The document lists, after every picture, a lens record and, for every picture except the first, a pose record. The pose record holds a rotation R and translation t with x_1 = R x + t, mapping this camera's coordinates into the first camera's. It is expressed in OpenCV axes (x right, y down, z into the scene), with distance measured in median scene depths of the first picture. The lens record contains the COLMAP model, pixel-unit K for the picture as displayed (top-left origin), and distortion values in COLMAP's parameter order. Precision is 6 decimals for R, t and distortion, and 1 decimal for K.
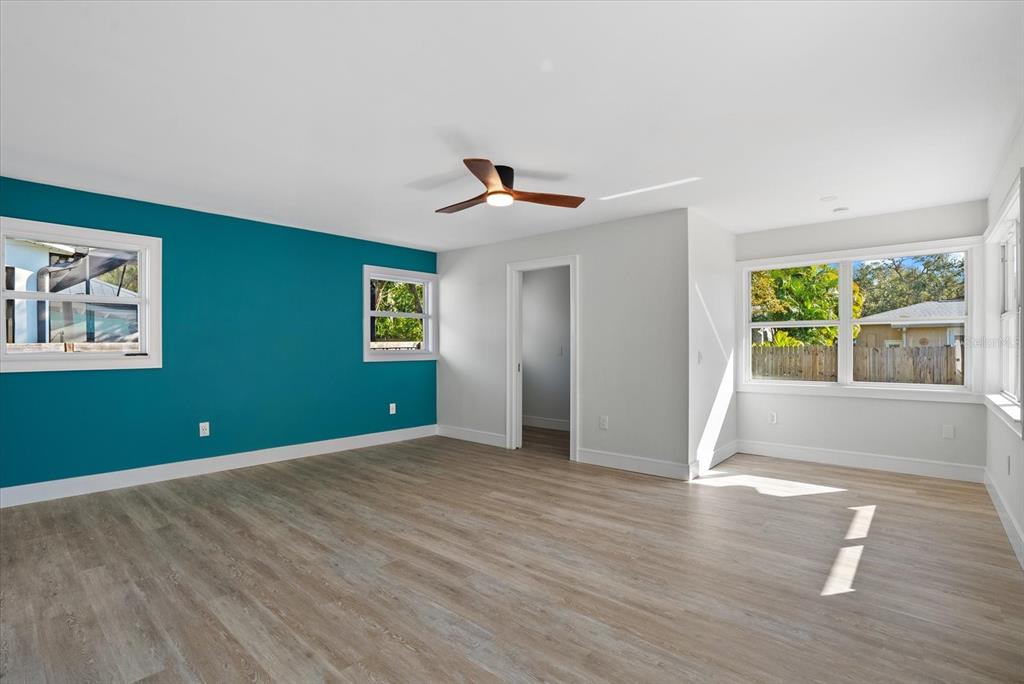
lens RADIAL K [[487.4, 0, 509.7], [0, 487.4, 352.9], [0, 0, 1]] dist [-0.071103, 0.029877]
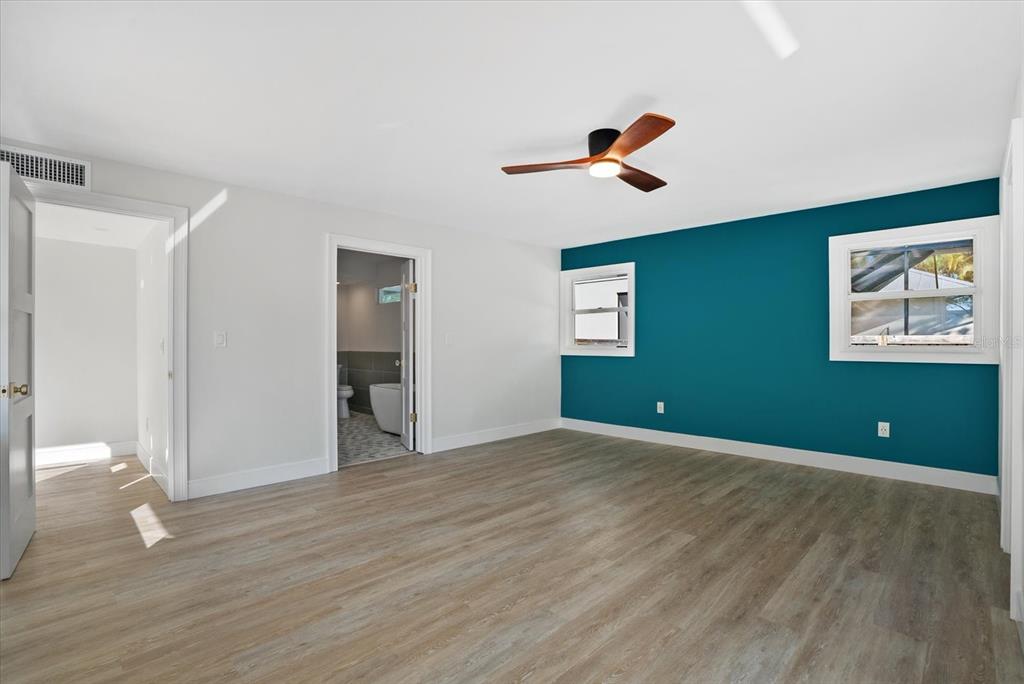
lens RADIAL K [[483.3, 0, 506.2], [0, 483.3, 344.6], [0, 0, 1]] dist [-0.065821, 0.024047]
pose [[-0.069442, 0.006386, -0.997566, 0.873425], [-0.011228, 0.999911, 0.007183, -0.012593], [0.997523, 0.011699, -0.069364, 0.926435]]
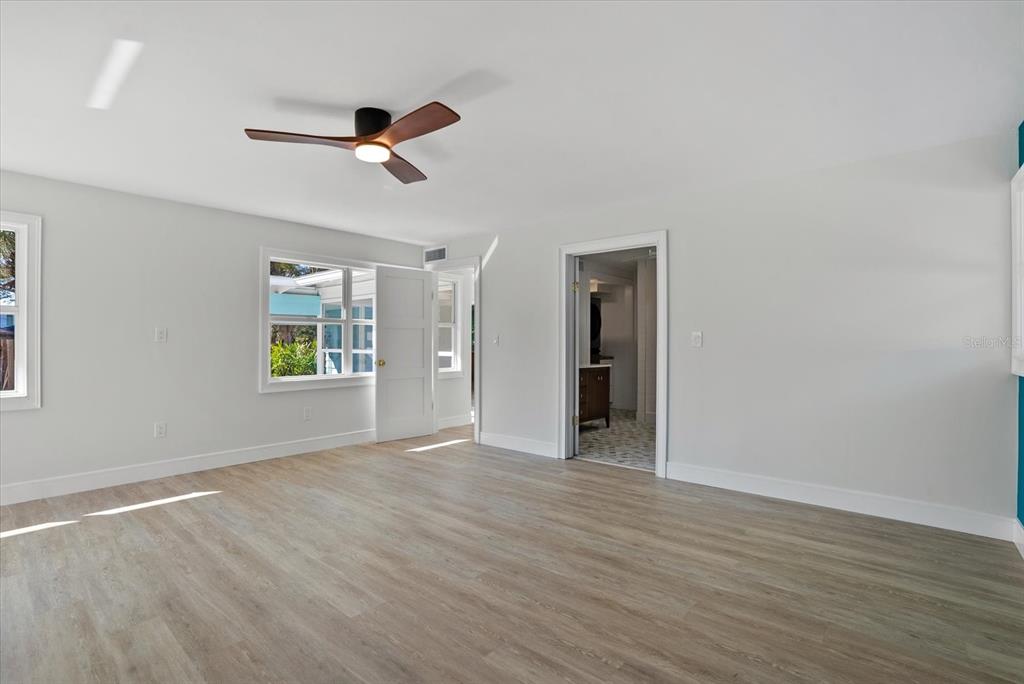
lens RADIAL K [[483.3, 0, 506.2], [0, 483.3, 344.6], [0, 0, 1]] dist [-0.065821, 0.024047]
pose [[-0.999999, 0.000814, -0.001322, -0.243818], [0.000794, 0.999881, 0.015385, -0.020636], [0.001335, 0.015384, -0.999881, 1.844675]]
